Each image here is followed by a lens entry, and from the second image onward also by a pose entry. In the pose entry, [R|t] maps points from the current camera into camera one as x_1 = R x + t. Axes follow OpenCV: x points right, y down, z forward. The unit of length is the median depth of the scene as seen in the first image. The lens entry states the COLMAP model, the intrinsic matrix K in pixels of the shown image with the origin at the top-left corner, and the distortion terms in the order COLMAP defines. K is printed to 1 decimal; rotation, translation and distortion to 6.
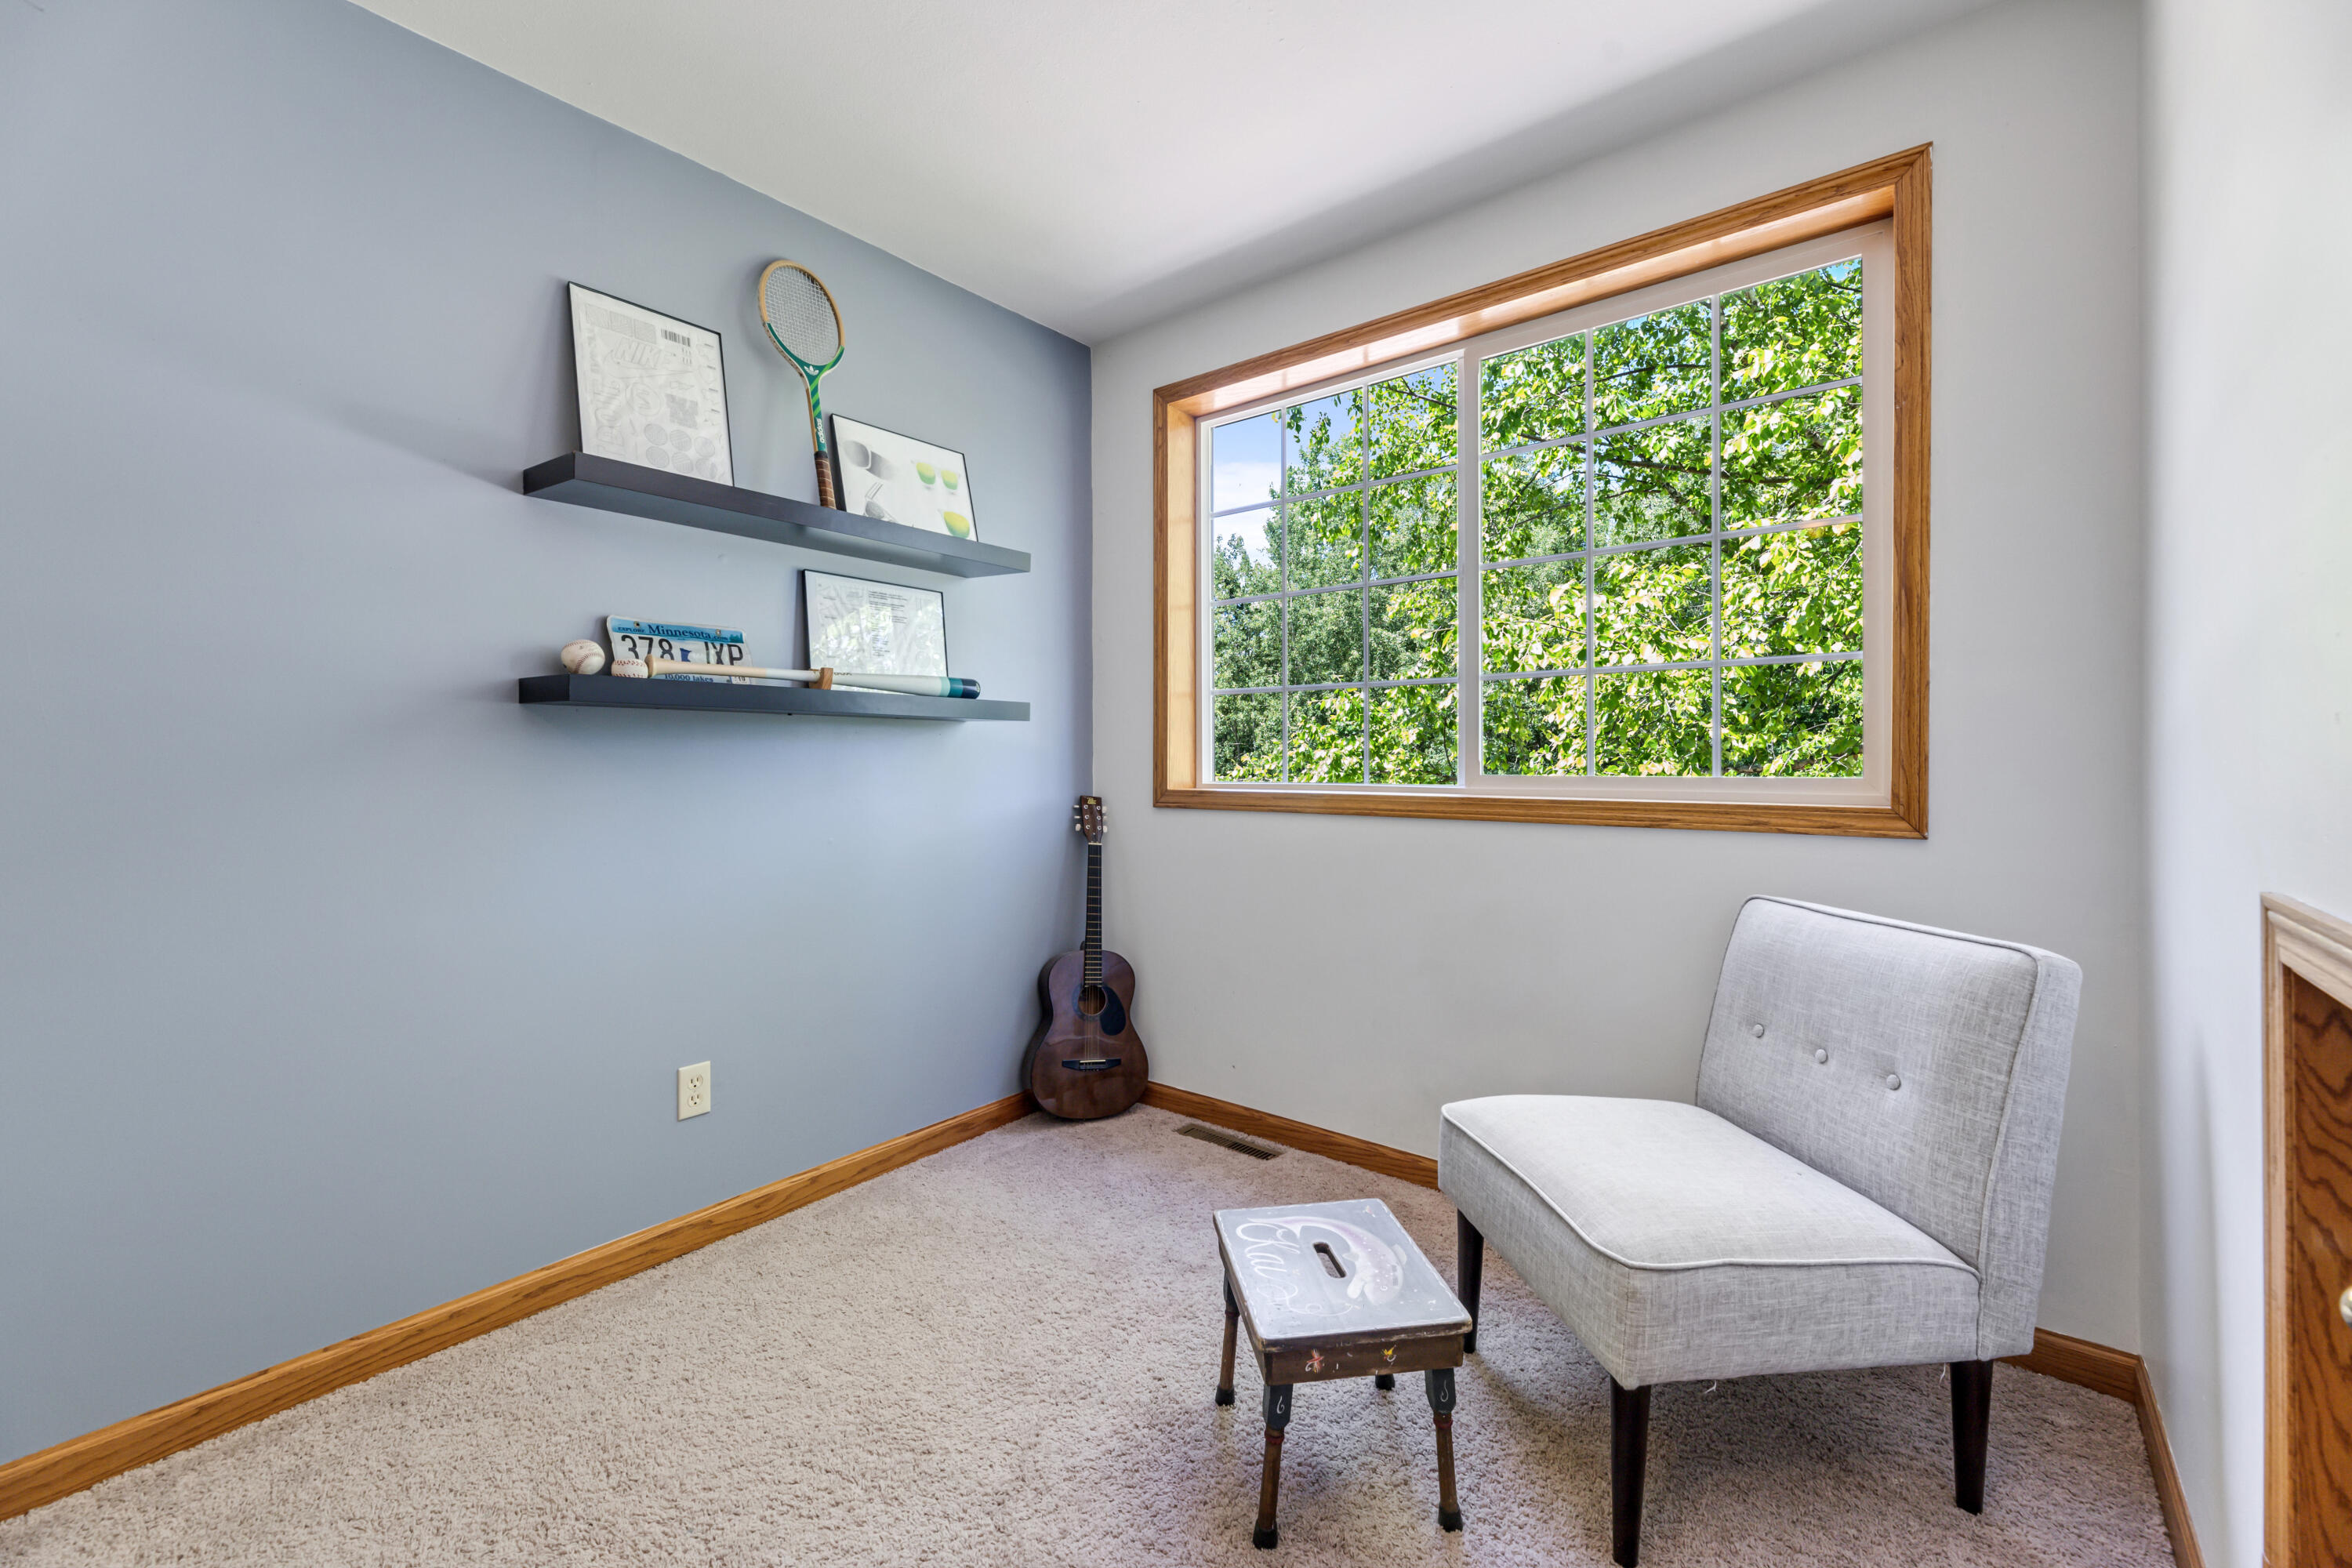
lens RADIAL K [[954.3, 0, 1186.5], [0, 954.3, 778.0], [0, 0, 1]] dist [-0.000371, 0.000386]
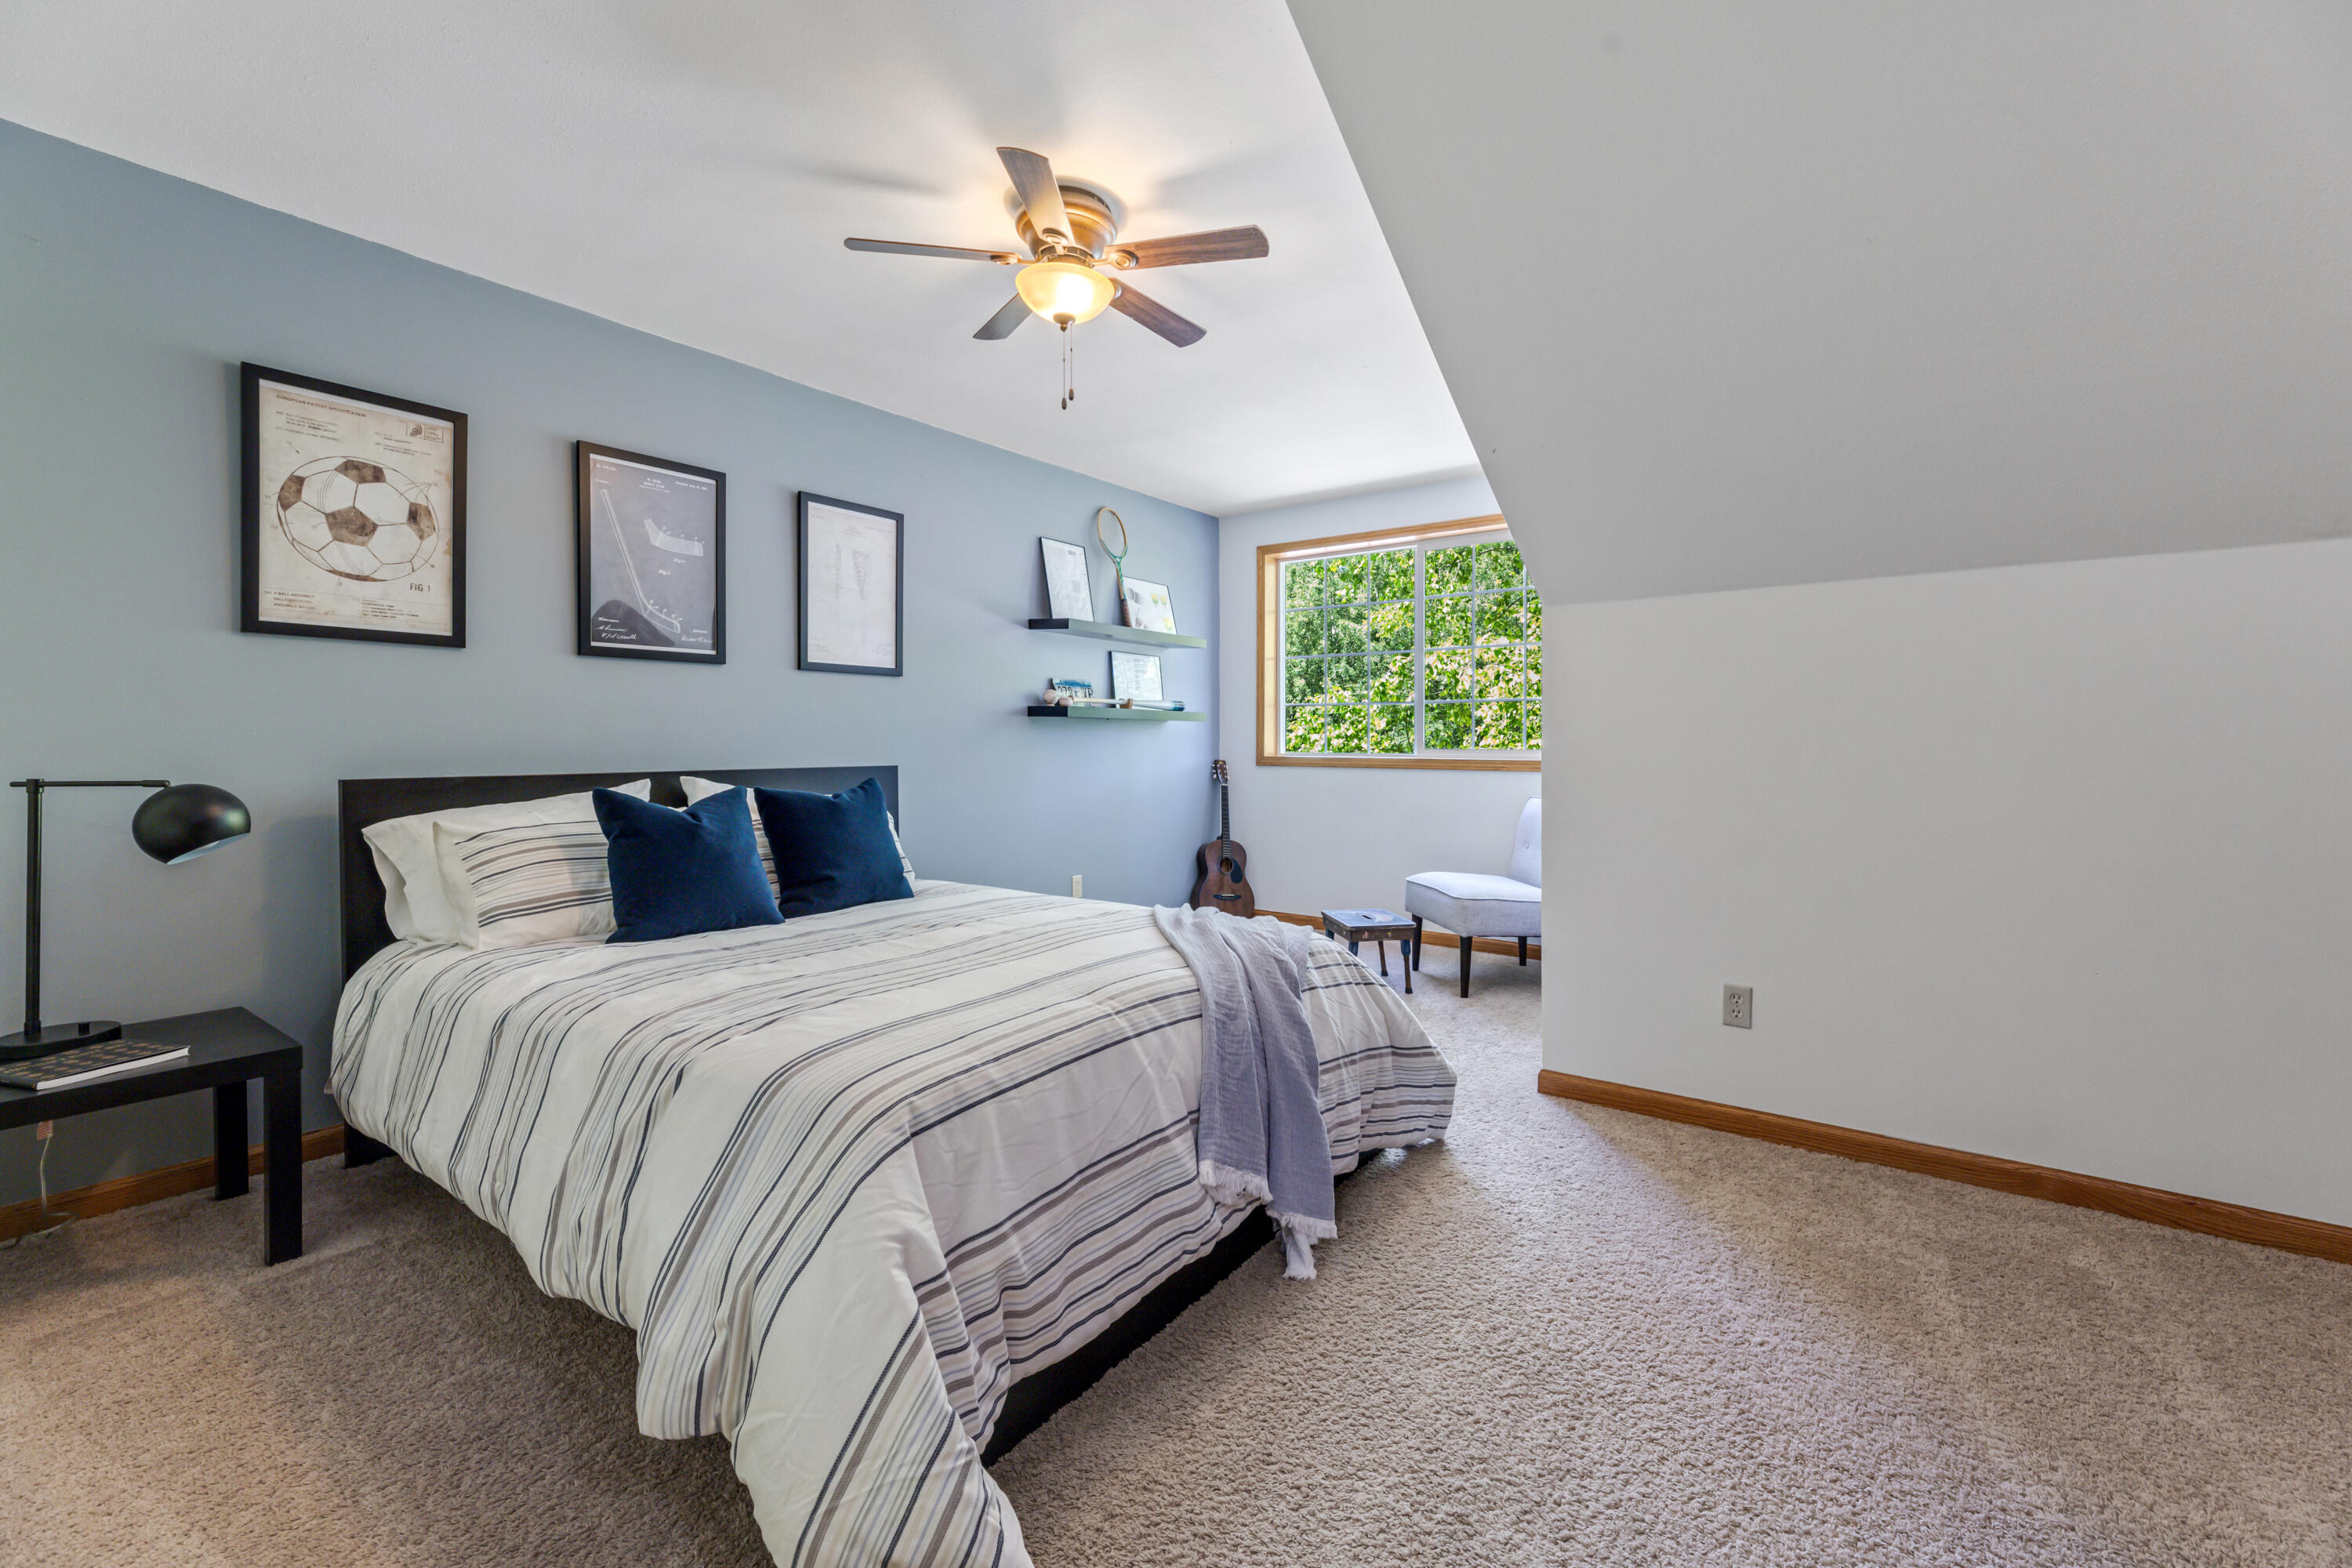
lens RADIAL K [[971.7, 0, 1170.6], [0, 971.7, 771.5], [0, 0, 1]] dist [0.000475, -0.000007]
pose [[0.999589, 0.003970, 0.028397, -0.260615], [-0.004360, 0.999897, 0.013685, 0.016391], [-0.028340, -0.013803, 0.999503, -0.940403]]
